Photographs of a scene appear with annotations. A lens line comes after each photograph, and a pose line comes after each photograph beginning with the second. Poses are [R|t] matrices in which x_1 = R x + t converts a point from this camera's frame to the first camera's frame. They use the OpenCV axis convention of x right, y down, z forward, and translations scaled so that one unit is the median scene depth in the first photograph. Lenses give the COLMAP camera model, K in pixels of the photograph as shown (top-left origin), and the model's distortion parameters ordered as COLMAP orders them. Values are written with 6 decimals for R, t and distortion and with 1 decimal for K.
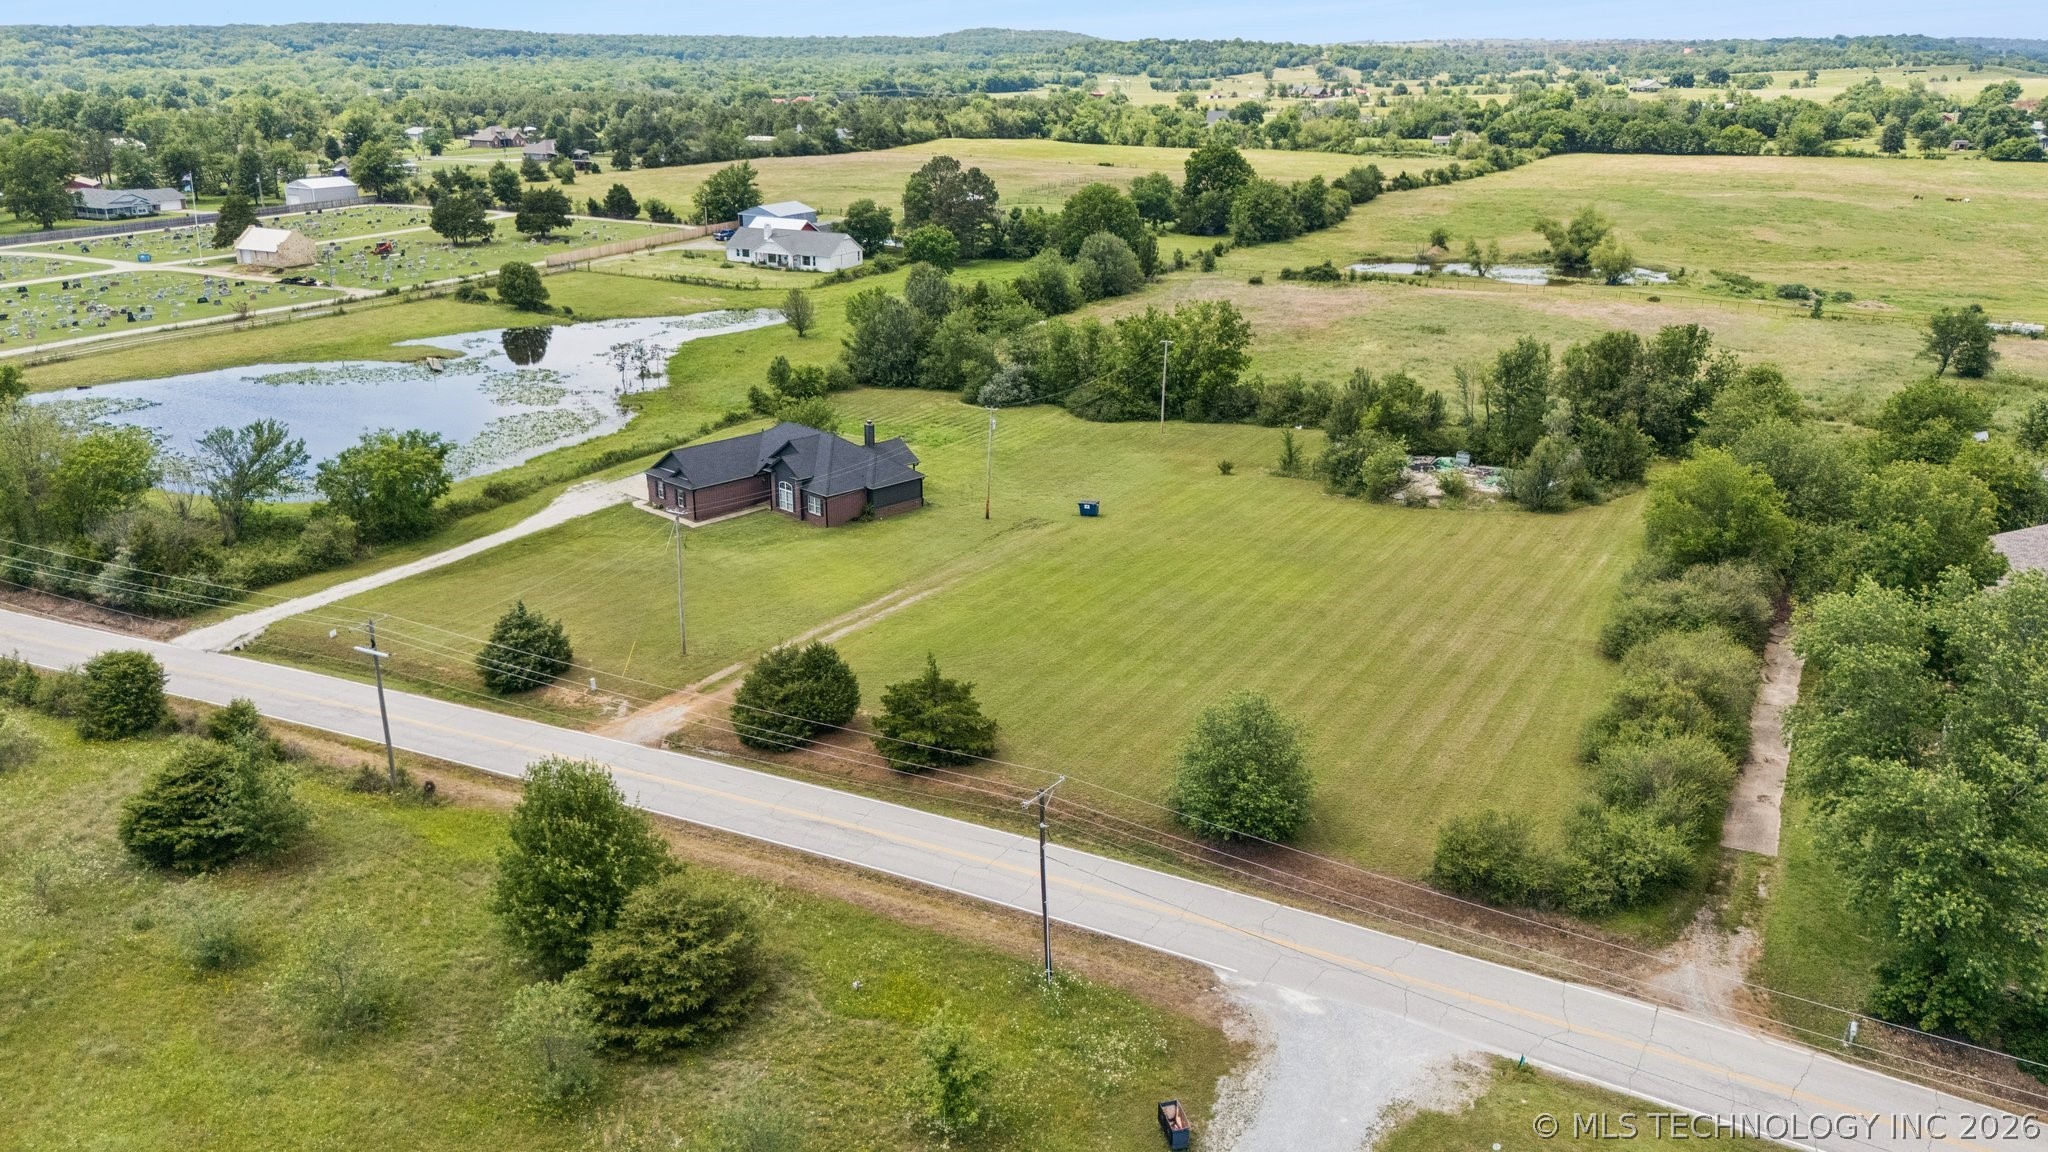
lens RADIAL K [[1550.0, 0, 1024.0], [0, 1550.0, 576.0], [0, 0, 1]] dist [0.085332, -0.089901]
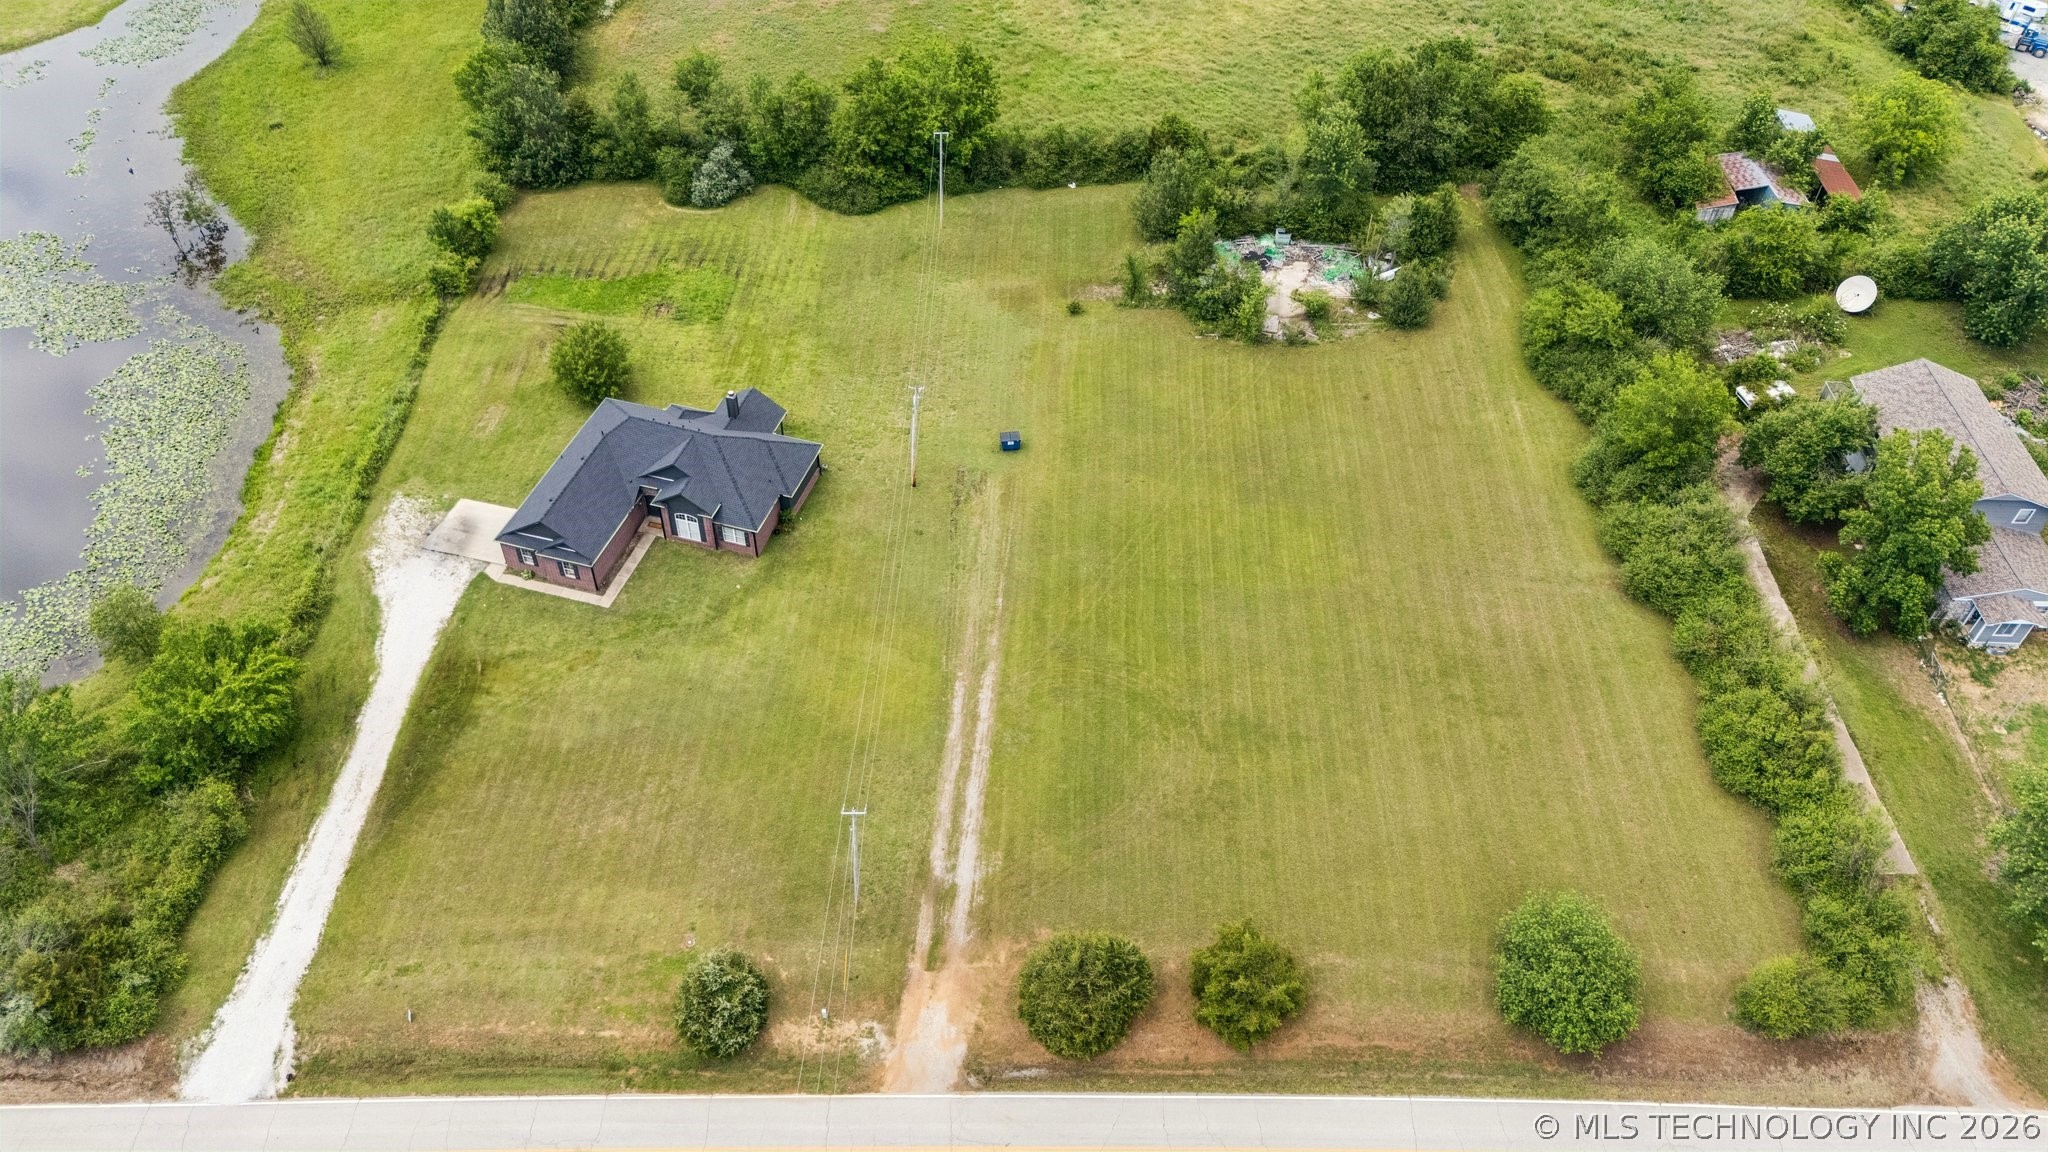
lens RADIAL K [[1498.2, 0, 1024.0], [0, 1498.2, 576.0], [0, 0, 1]] dist [0.080956, -0.084950]
pose [[0.884697, -0.320335, 0.338670, -0.287931], [0.130449, 0.867594, 0.479858, -0.414038], [-0.447544, -0.380350, 0.809345, 0.245614]]
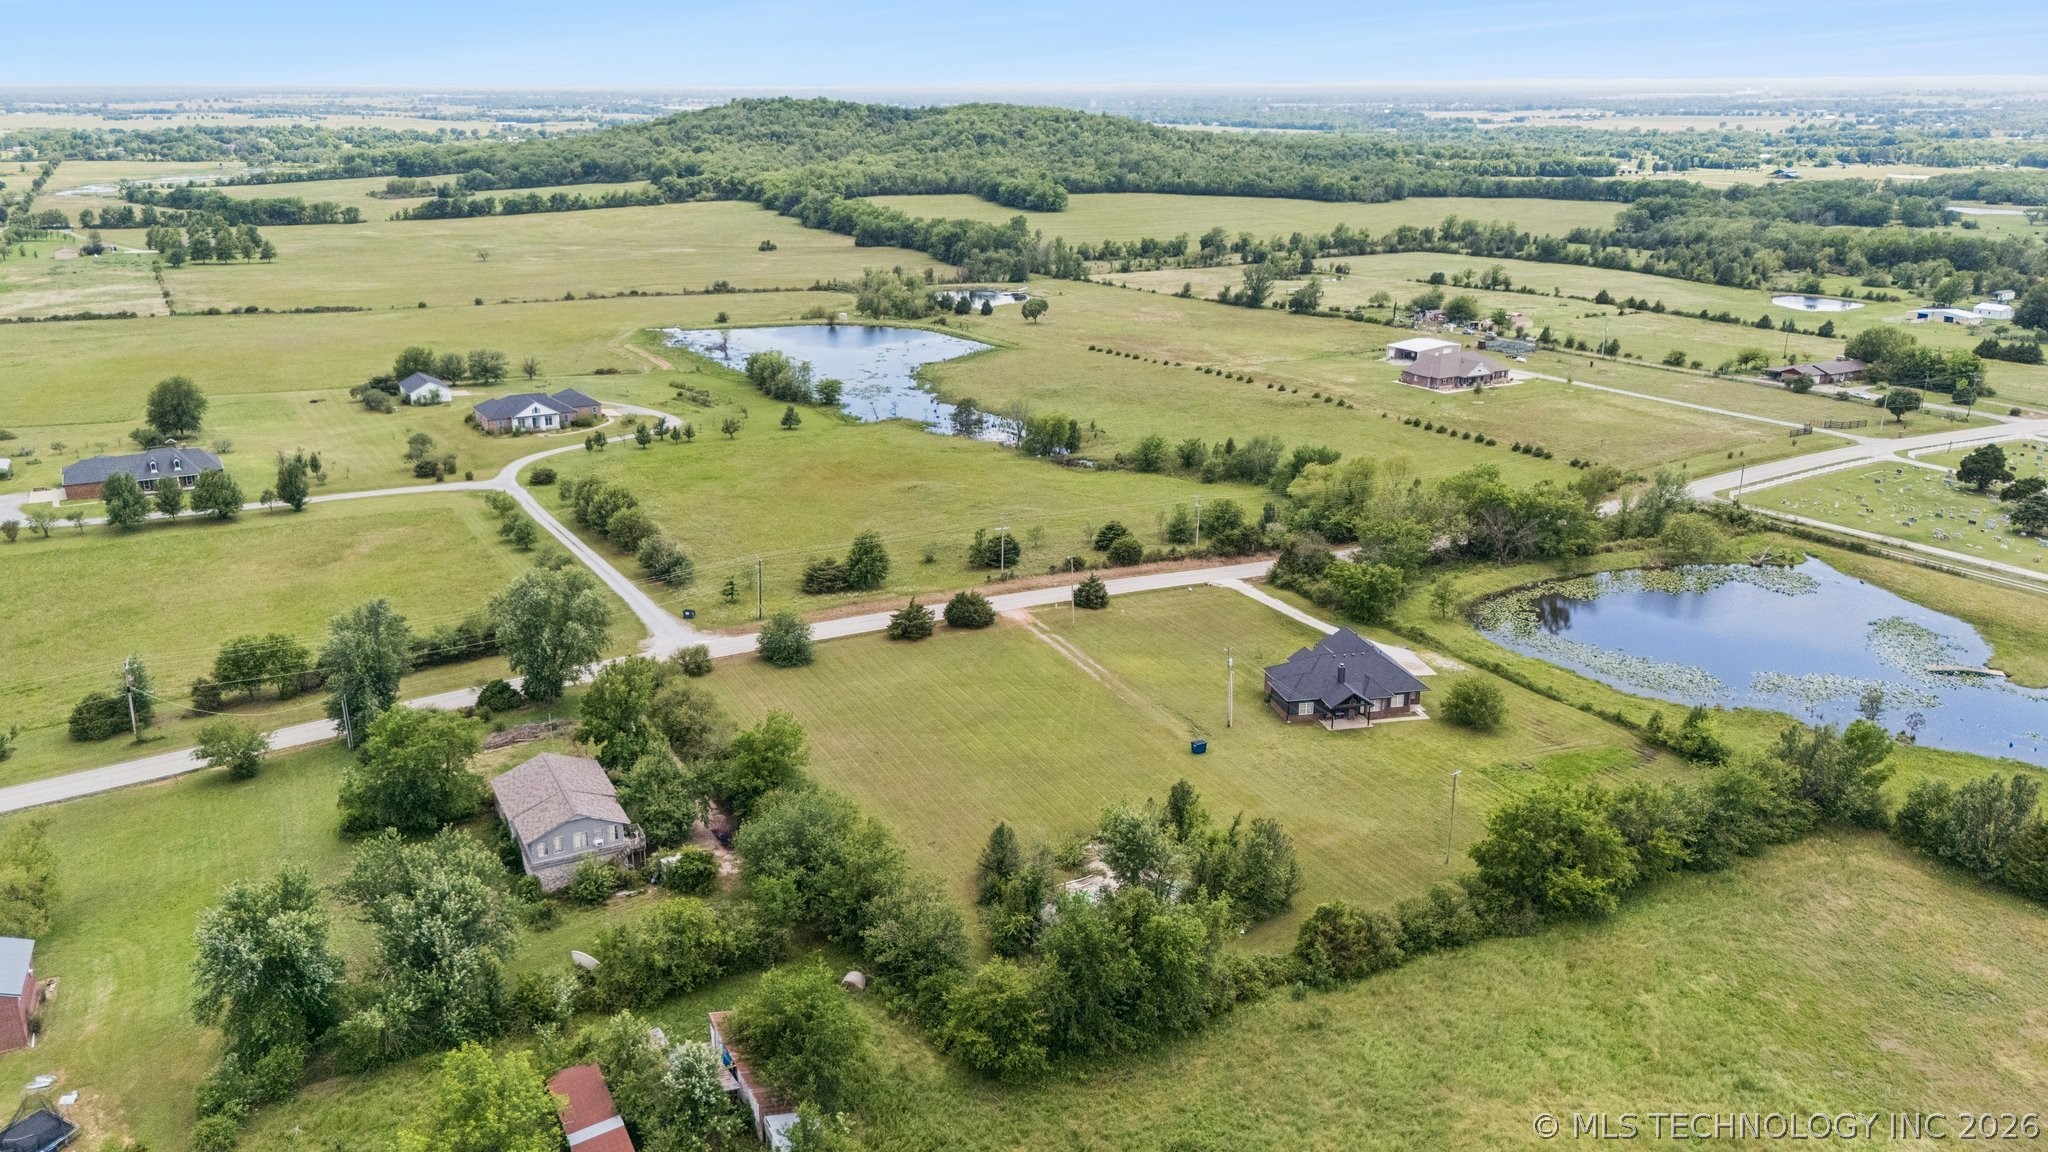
lens RADIAL K [[1550.0, 0, 1024.0], [0, 1550.0, 576.0], [0, 0, 1]] dist [0.085332, -0.089901]
pose [[-0.569545, 0.247483, -0.783818, 1.153529], [-0.267862, 0.845657, 0.461644, -0.758985], [0.777090, 0.472882, -0.415348, 1.407280]]
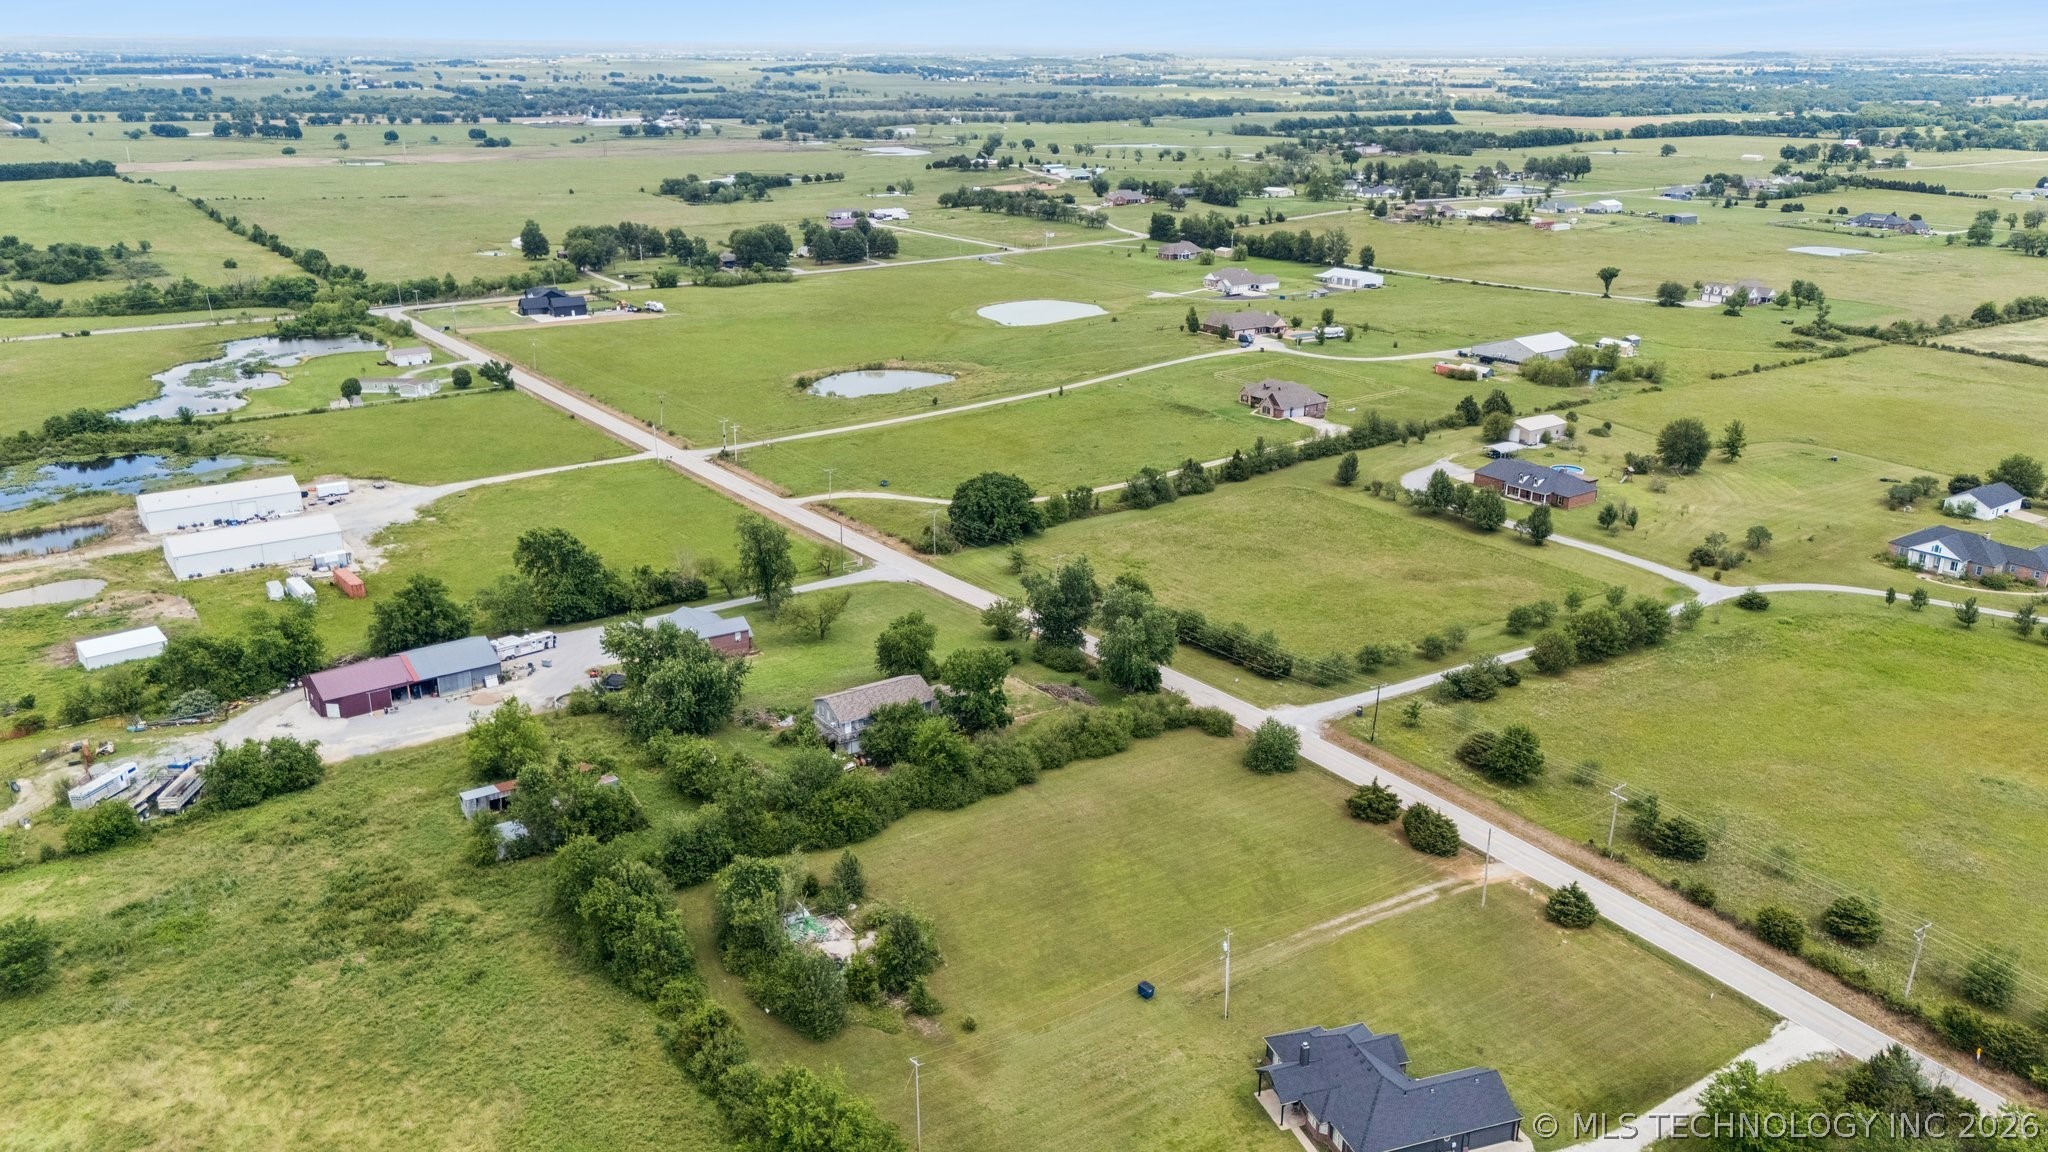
lens RADIAL K [[1498.2, 0, 1024.0], [0, 1498.2, 576.0], [0, 0, 1]] dist [0.080956, -0.084950]
pose [[-0.885422, -0.164327, 0.434770, -0.346674], [0.140180, 0.797444, 0.586884, -1.050447], [-0.443146, 0.580585, -0.683039, 1.716070]]
